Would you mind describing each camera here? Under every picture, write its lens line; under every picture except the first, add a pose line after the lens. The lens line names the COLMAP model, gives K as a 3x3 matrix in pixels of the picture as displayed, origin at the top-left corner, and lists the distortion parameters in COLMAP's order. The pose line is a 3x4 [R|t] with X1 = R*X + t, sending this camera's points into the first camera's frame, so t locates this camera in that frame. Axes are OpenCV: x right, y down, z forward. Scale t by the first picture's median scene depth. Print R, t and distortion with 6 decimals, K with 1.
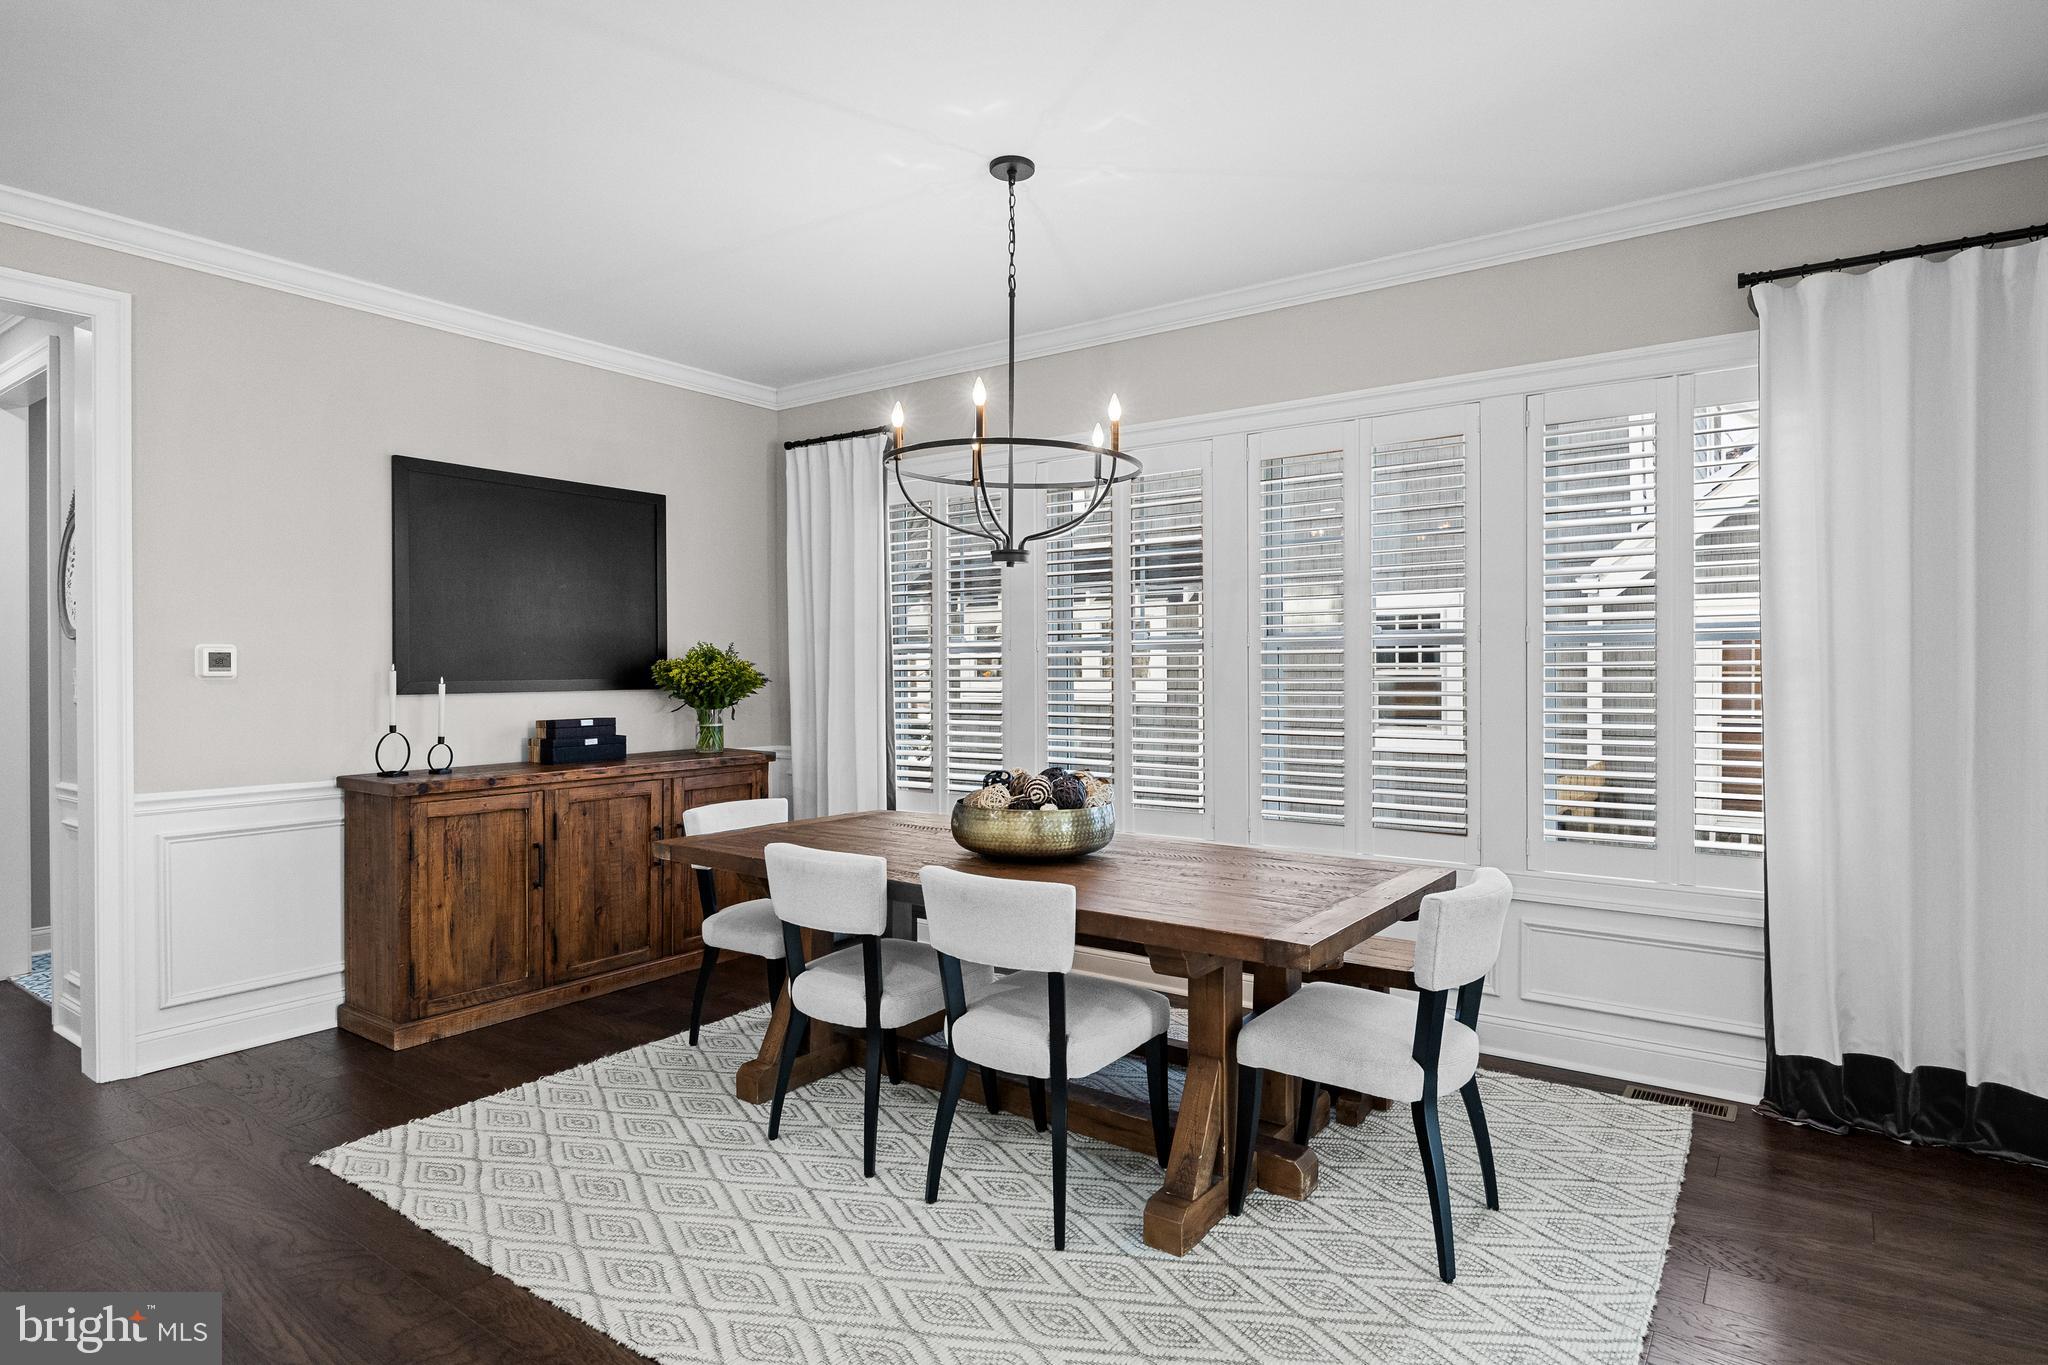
lens RADIAL K [[1034.9, 0, 1214.4], [0, 1034.9, 681.8], [0, 0, 1]] dist [0.011404, -0.000871]
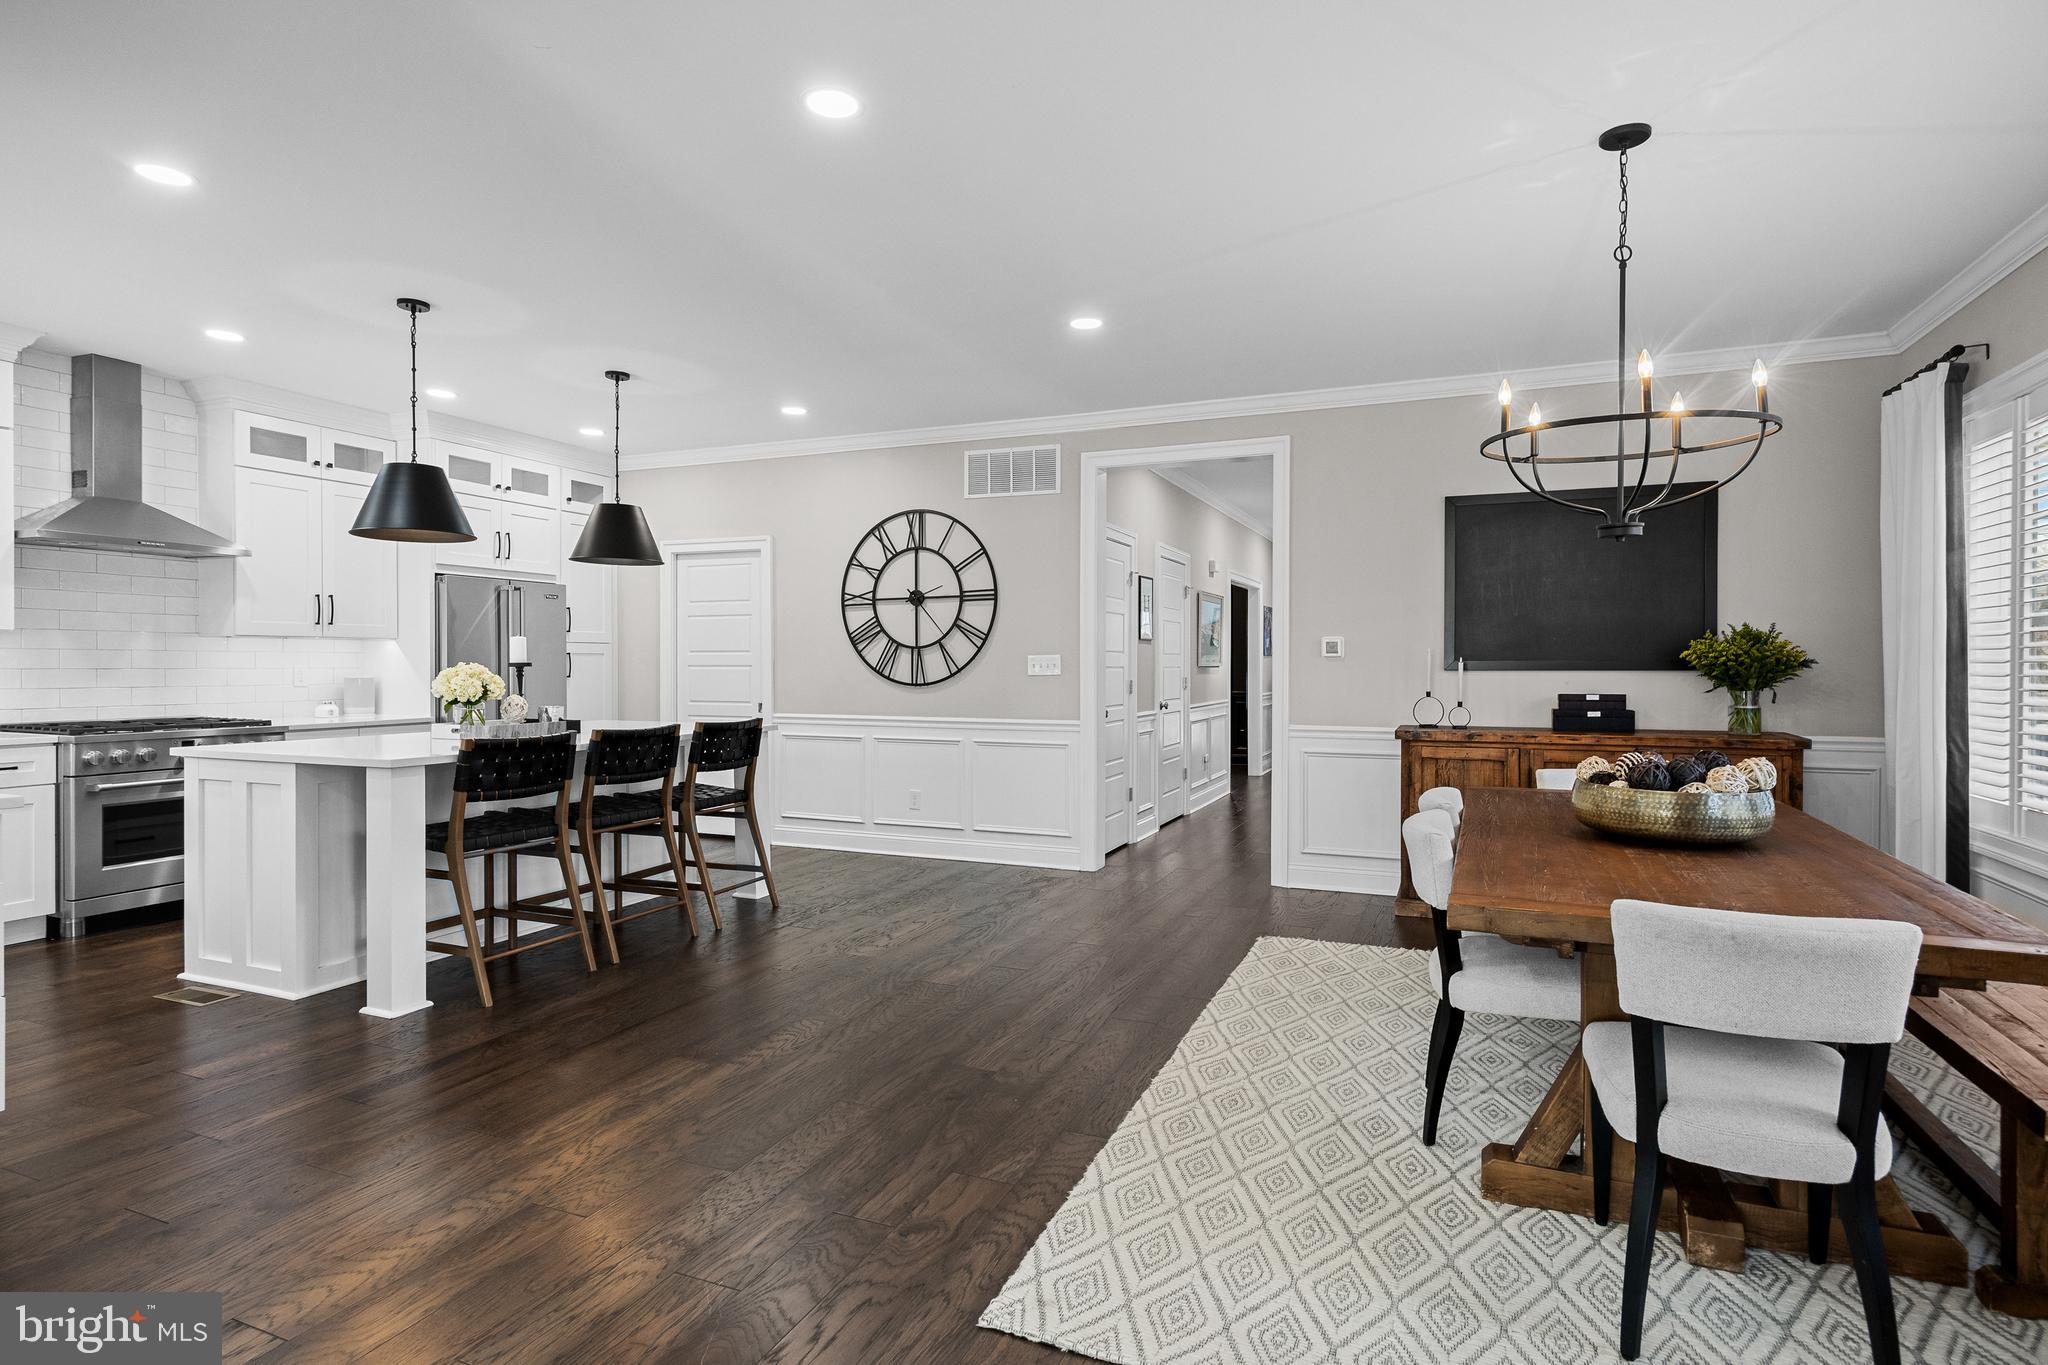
lens RADIAL K [[1034.9, 0, 1014.0], [0, 1034.9, 674.1], [0, 0, 1]] dist [0.011404, -0.000871]
pose [[0.214534, 0.014279, -0.976612, 0.394566], [-0.008701, 0.999881, 0.012708, 0.004772], [0.976678, 0.005771, 0.214633, 0.134931]]
